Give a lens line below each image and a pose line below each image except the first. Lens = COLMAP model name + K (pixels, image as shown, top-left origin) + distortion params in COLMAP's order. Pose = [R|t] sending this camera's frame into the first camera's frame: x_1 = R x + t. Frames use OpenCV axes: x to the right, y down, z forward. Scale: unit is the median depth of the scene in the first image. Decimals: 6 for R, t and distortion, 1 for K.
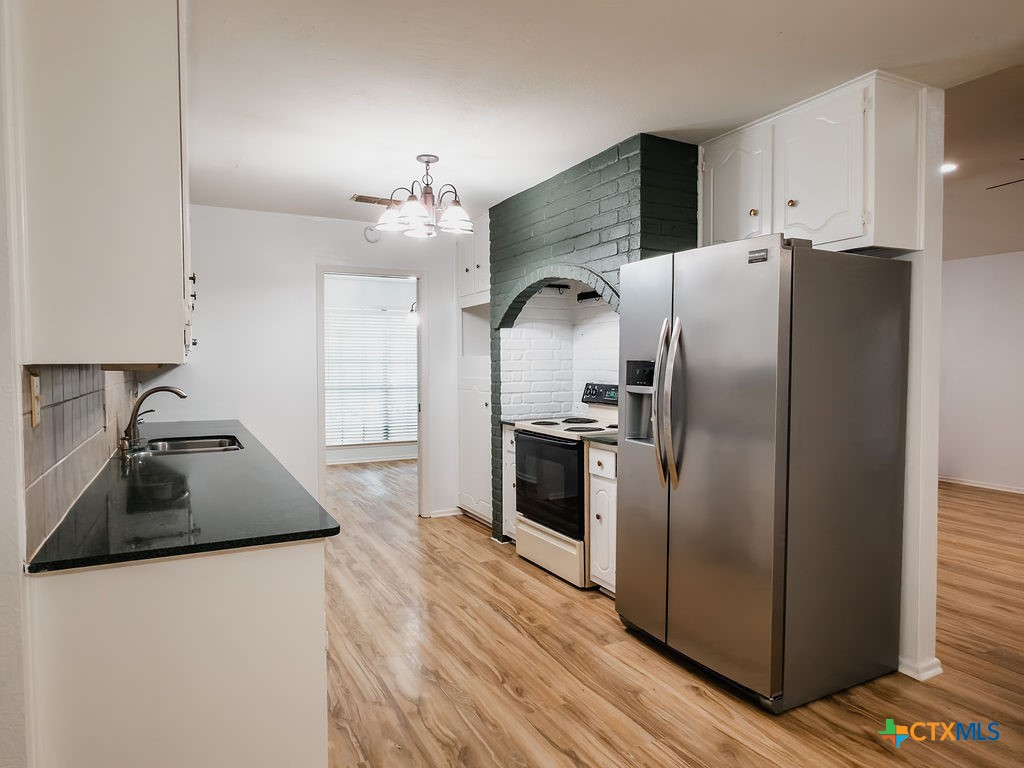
lens RADIAL K [[625.8, 0, 513.1], [0, 625.8, 386.1], [0, 0, 1]] dist [0.002033, 0.000503]
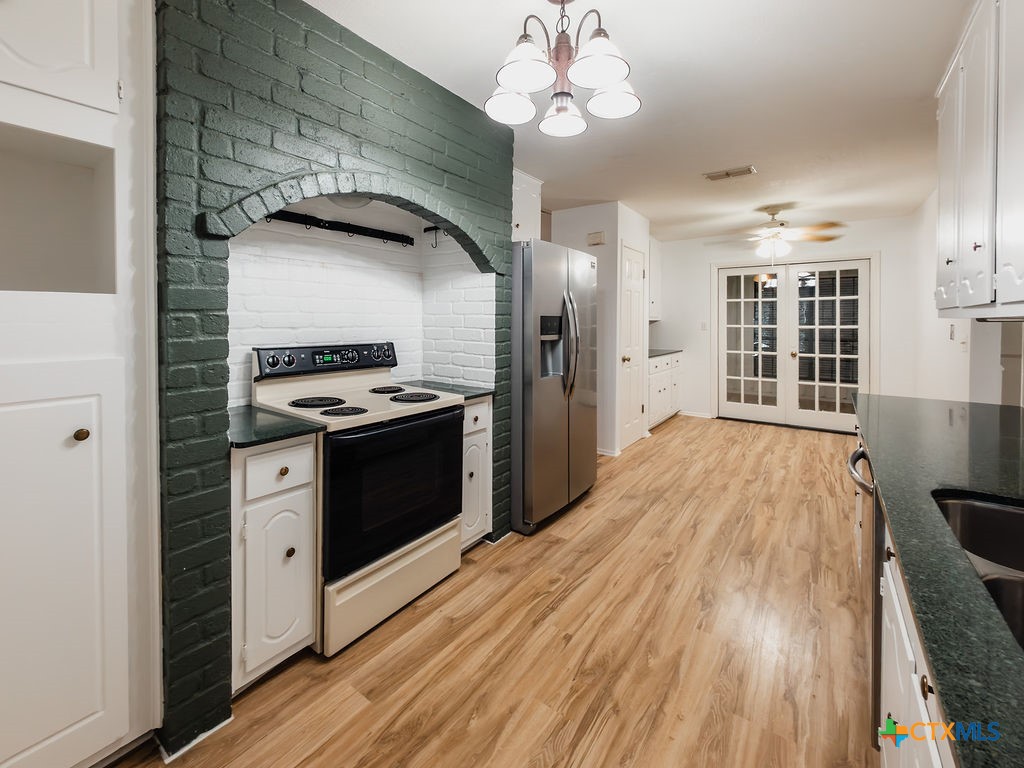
lens RADIAL K [[423.5, 0, 529.6], [0, 423.5, 324.2], [0, 0, 1]] dist [0.000596, -0.000207]
pose [[-0.449037, -0.006805, 0.893487, -0.563264], [0.034538, 0.999091, 0.024967, -0.045808], [-0.892846, 0.042070, -0.448394, 1.369871]]
